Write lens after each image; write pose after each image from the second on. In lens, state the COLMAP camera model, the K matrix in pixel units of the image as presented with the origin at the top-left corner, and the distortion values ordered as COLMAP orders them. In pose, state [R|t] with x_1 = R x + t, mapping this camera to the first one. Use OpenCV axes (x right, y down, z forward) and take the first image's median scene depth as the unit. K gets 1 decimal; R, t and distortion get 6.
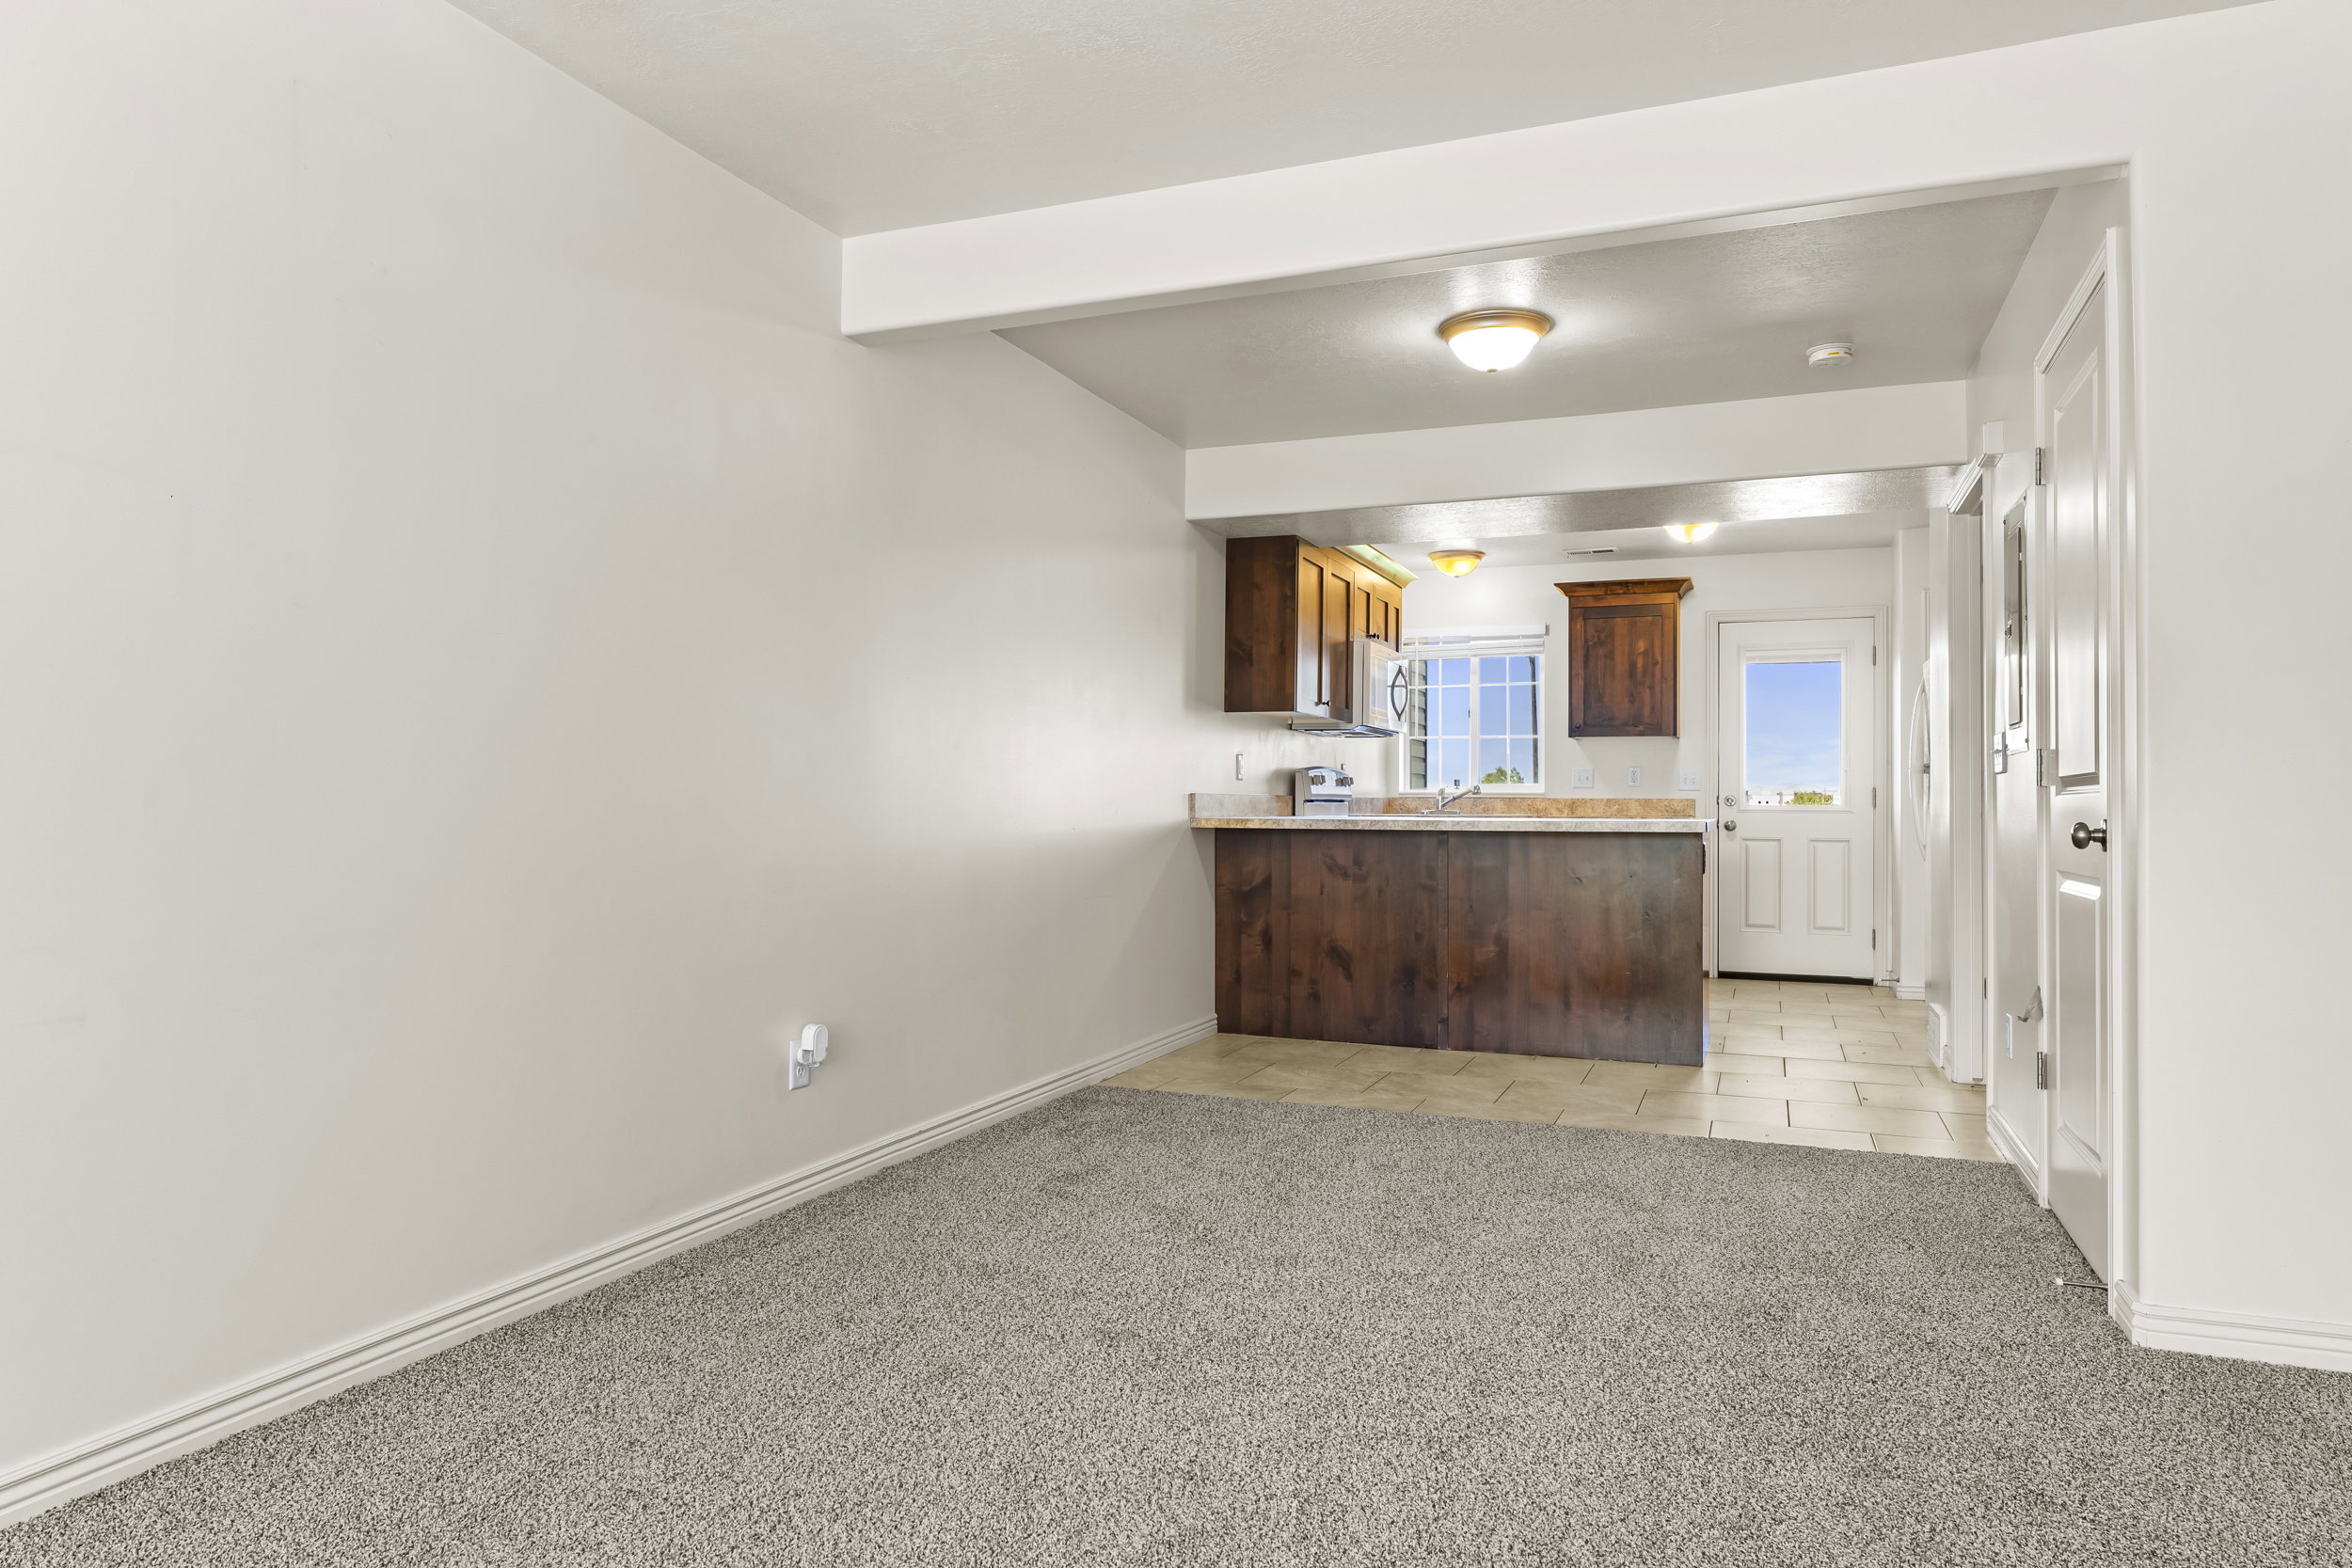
lens RADIAL K [[1459.8, 0, 1176.0], [0, 1459.8, 784.0], [0, 0, 1]] dist [0.001496, 0.001900]
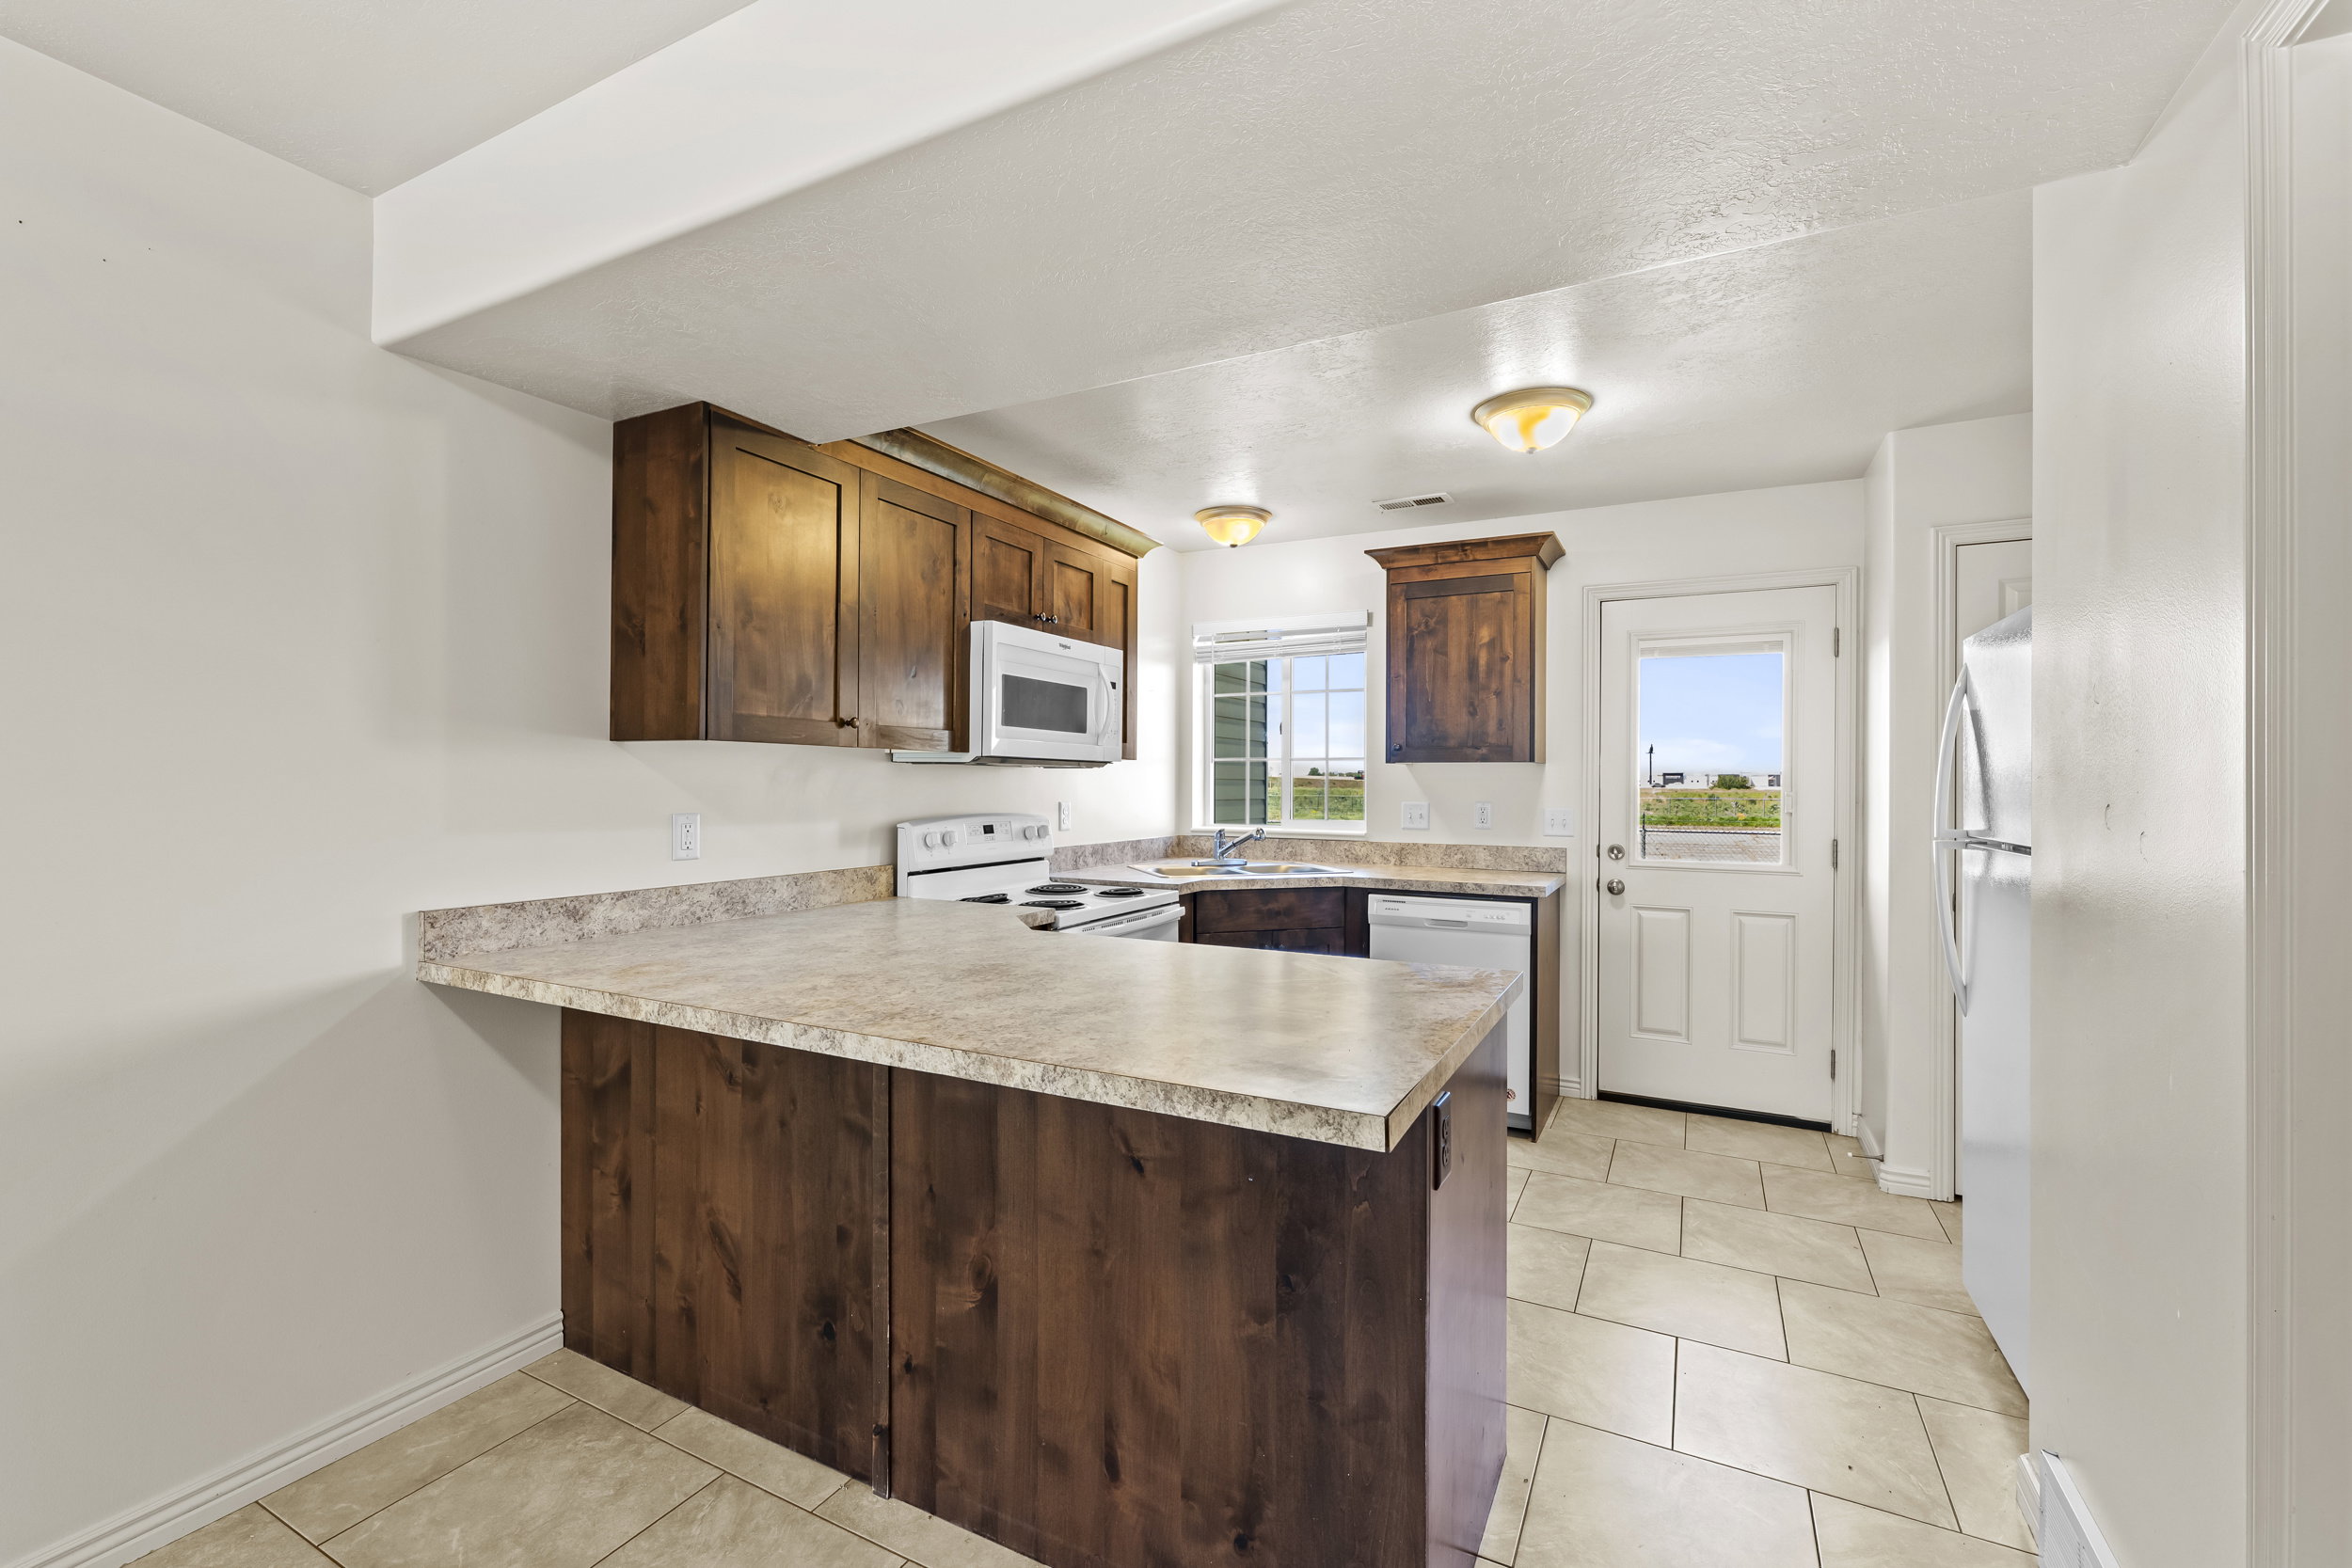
lens RADIAL K [[996.8, 0, 1176.0], [0, 996.8, 784.0], [0, 0, 1]] dist [-0.000131, -0.000061]
pose [[0.995279, -0.001292, -0.097049, 0.279069], [0.002753, 0.999885, 0.014919, -0.038304], [0.097018, -0.015116, 0.995168, 0.649781]]
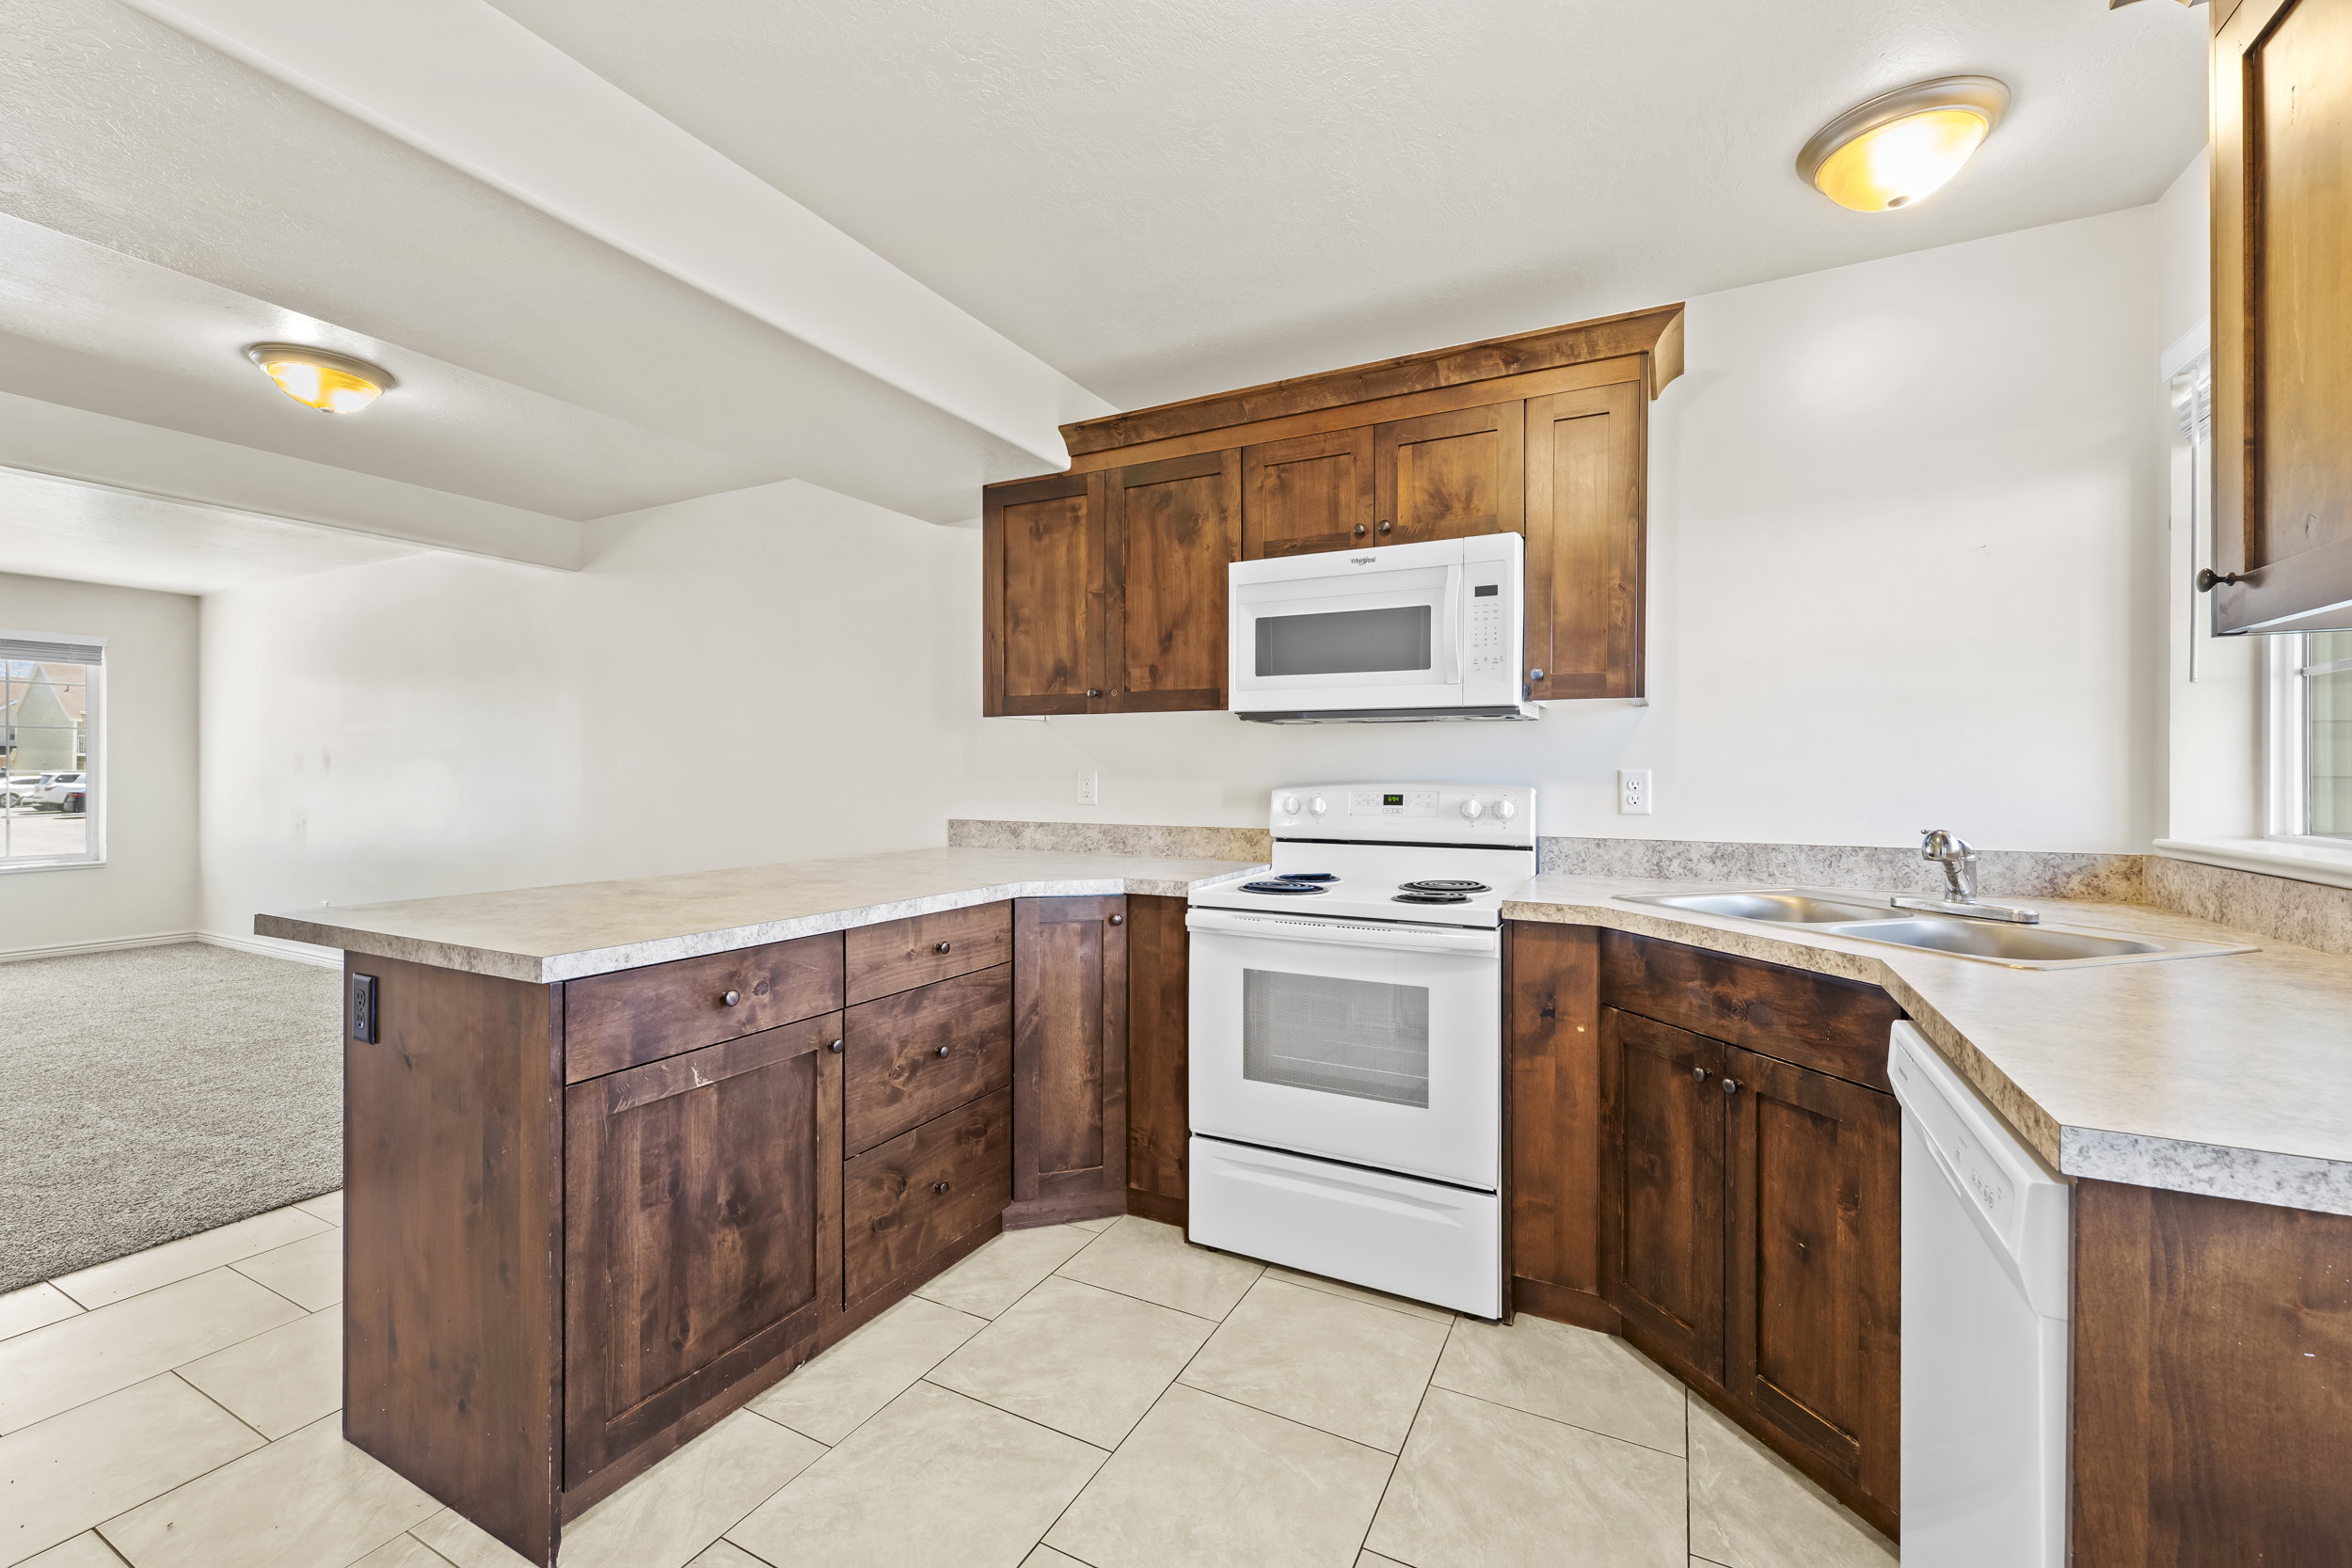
lens RADIAL K [[961.3, 0, 1177.6], [0, 961.3, 775.2], [0, 0, 1]] dist [0.000872, 0.000033]
pose [[-0.098197, -0.001251, -0.995166, 0.520875], [0.012733, 0.999916, -0.002514, -0.019743], [0.995086, -0.012918, -0.098173, 1.062173]]
